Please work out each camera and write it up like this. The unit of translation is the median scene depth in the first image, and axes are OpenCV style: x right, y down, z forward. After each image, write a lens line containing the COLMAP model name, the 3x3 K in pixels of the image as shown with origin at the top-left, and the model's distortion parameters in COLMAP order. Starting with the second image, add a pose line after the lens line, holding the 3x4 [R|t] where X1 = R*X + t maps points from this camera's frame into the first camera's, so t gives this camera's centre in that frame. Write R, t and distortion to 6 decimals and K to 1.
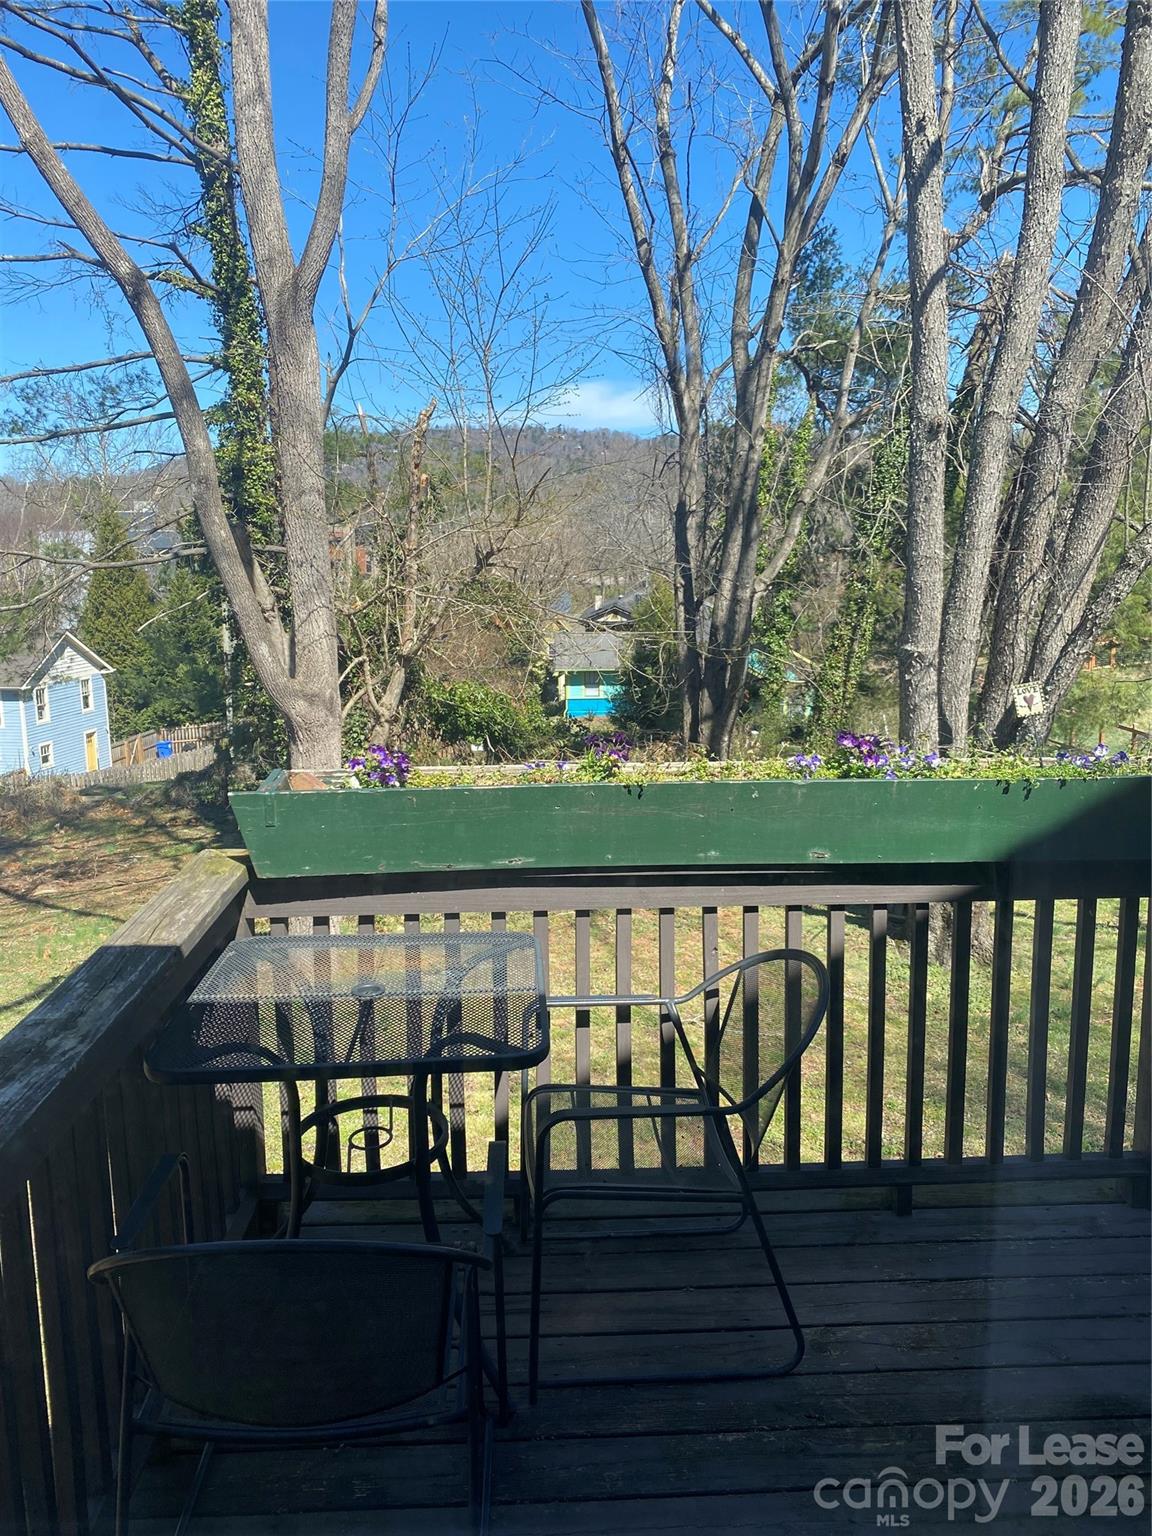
lens RADIAL K [[1146.5, 0, 579.0], [0, 1146.5, 764.7], [0, 0, 1]] dist [0.035960, -0.037673]
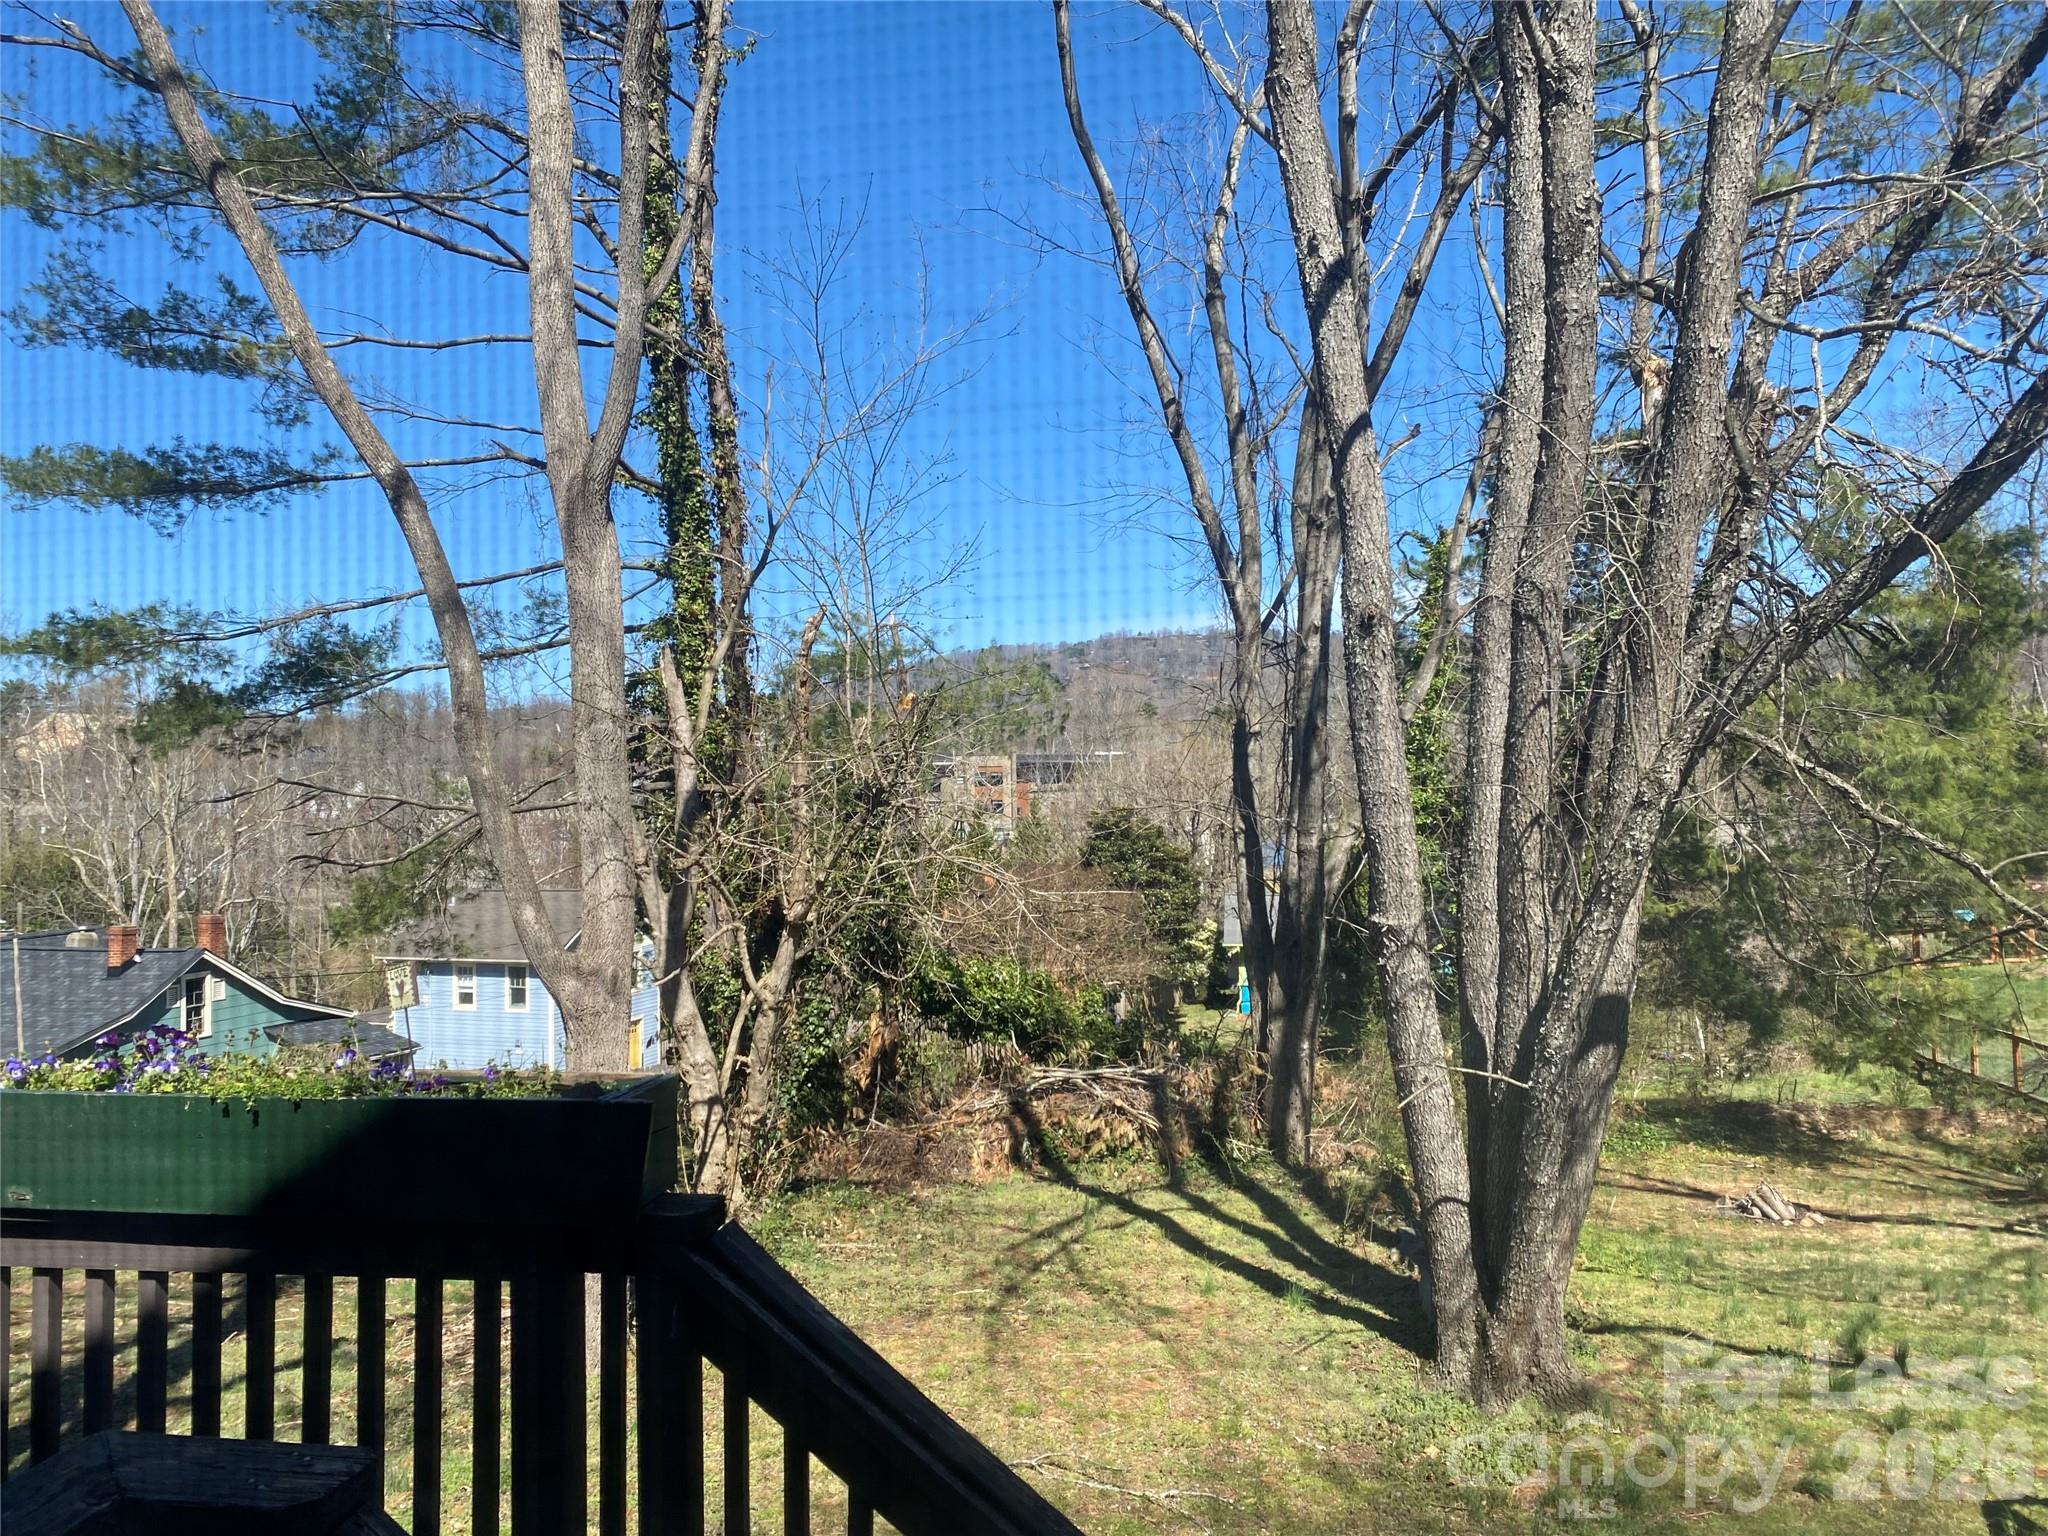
lens RADIAL K [[1522.3, 0, 1017.2], [0, 1522.3, 766.4], [0, 0, 1]] dist [0.139521, -0.347763]
pose [[0.980112, -0.010749, -0.198153, 0.162832], [-0.028486, 0.980571, -0.194088, -0.002711], [0.196389, 0.195872, 0.960763, 0.020135]]
